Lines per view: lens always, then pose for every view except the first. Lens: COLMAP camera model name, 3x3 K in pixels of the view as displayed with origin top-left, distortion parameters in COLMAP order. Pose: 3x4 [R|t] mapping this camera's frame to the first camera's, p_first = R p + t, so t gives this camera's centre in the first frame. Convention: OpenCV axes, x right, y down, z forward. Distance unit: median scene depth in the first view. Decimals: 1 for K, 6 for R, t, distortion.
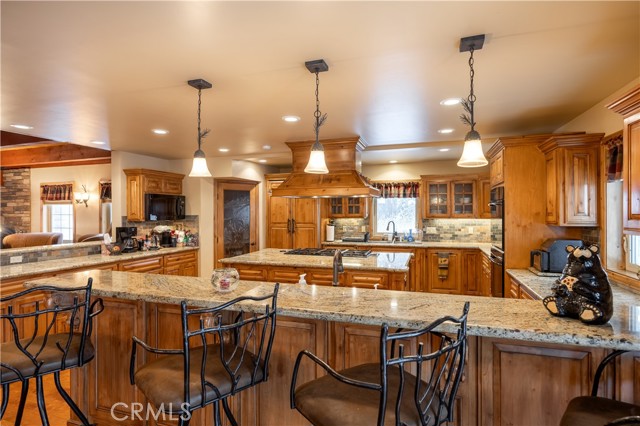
lens RADIAL K [[343.5, 0, 316.5], [0, 343.5, 213.4], [0, 0, 1]] dist [0.007841, 0.000030]
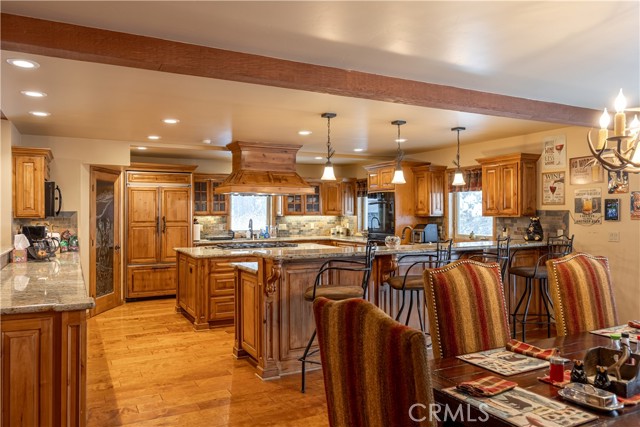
lens RADIAL K [[483.8, 0, 314.7], [0, 483.8, 213.9], [0, 0, 1]] dist [0.004236, 0.014740]
pose [[0.689400, 0.001982, 0.724379, -0.767655], [0.003223, 0.999978, -0.005804, 0.019001], [-0.724374, 0.006336, 0.689378, -0.144375]]
